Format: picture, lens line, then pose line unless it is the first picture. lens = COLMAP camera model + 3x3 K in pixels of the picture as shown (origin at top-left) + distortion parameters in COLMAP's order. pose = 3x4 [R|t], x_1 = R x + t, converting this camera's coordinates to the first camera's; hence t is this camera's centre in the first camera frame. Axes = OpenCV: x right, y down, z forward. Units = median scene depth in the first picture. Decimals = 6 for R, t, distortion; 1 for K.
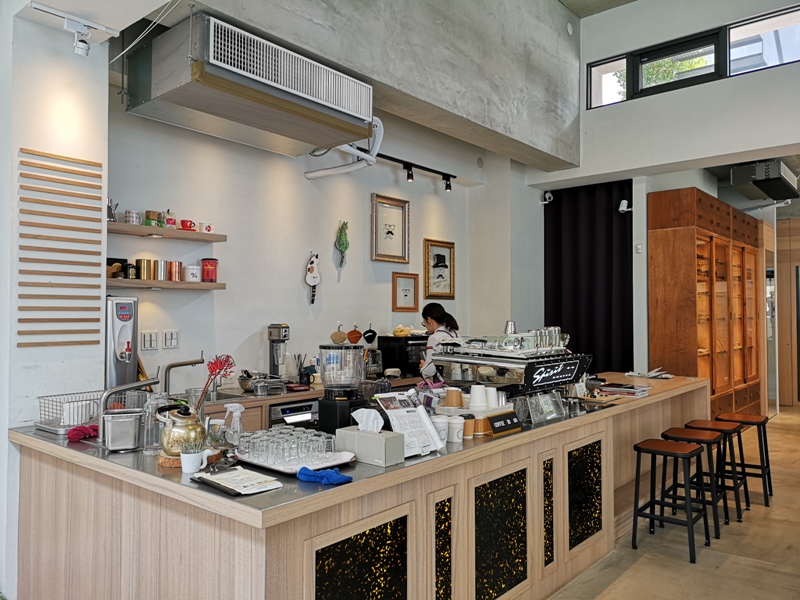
lens RADIAL K [[616.0, 0, 404.8], [0, 616.0, 300.6], [0, 0, 1]] dist [0.046898, -0.037118]
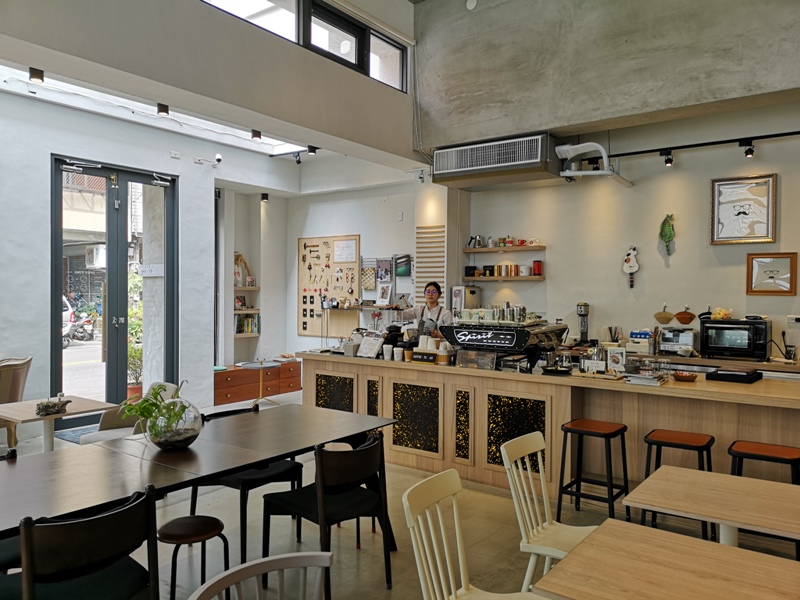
lens RADIAL K [[616.0, 0, 401.3], [0, 616.0, 300.1], [0, 0, 1]] dist [0.046898, -0.037118]
pose [[0.057059, 0.015148, -0.998256, 1.656412], [0.015338, 0.999754, 0.016048, 0.004091], [0.998253, -0.016227, 0.056813, 0.726874]]
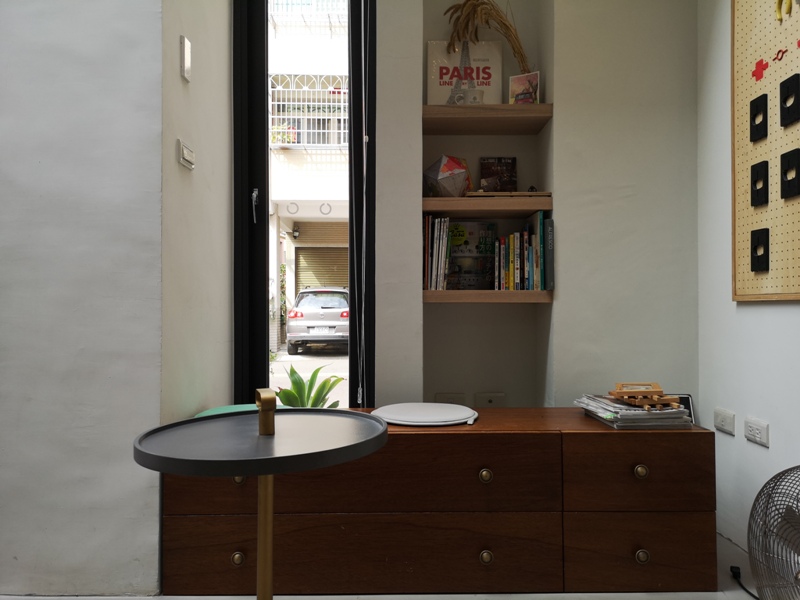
lens RADIAL K [[616.0, 0, 398.2], [0, 616.0, 297.4], [0, 0, 1]] dist [0.046898, -0.037118]
pose [[-0.764043, -0.006447, -0.645133, -0.542551], [0.015145, 0.999495, -0.027925, 0.209525], [0.644988, -0.031107, -0.763560, 0.661835]]
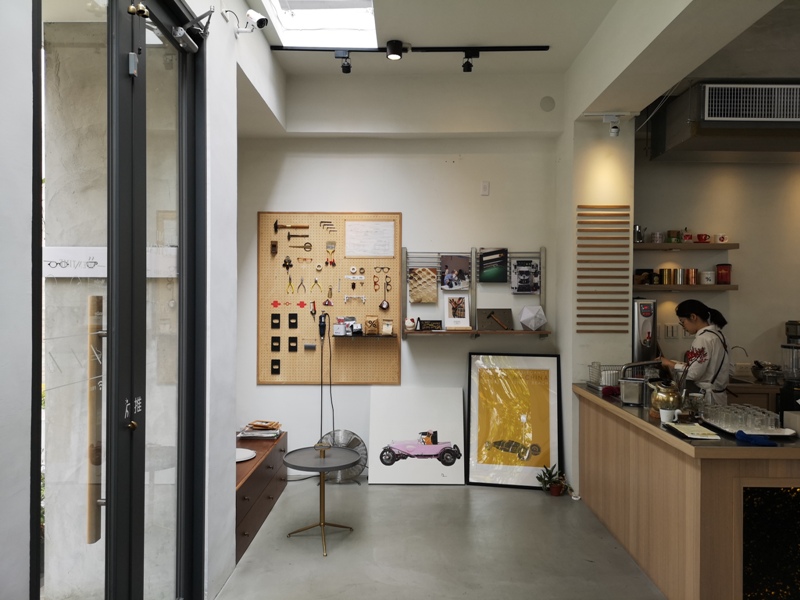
lens RADIAL K [[616.0, 0, 395.5], [0, 616.0, 300.3], [0, 0, 1]] dist [0.046898, -0.037118]
pose [[0.633959, 0.008056, -0.773324, 0.268442], [0.012645, 0.999704, 0.020780, -0.041164], [0.773263, -0.022953, 0.633670, -0.309843]]
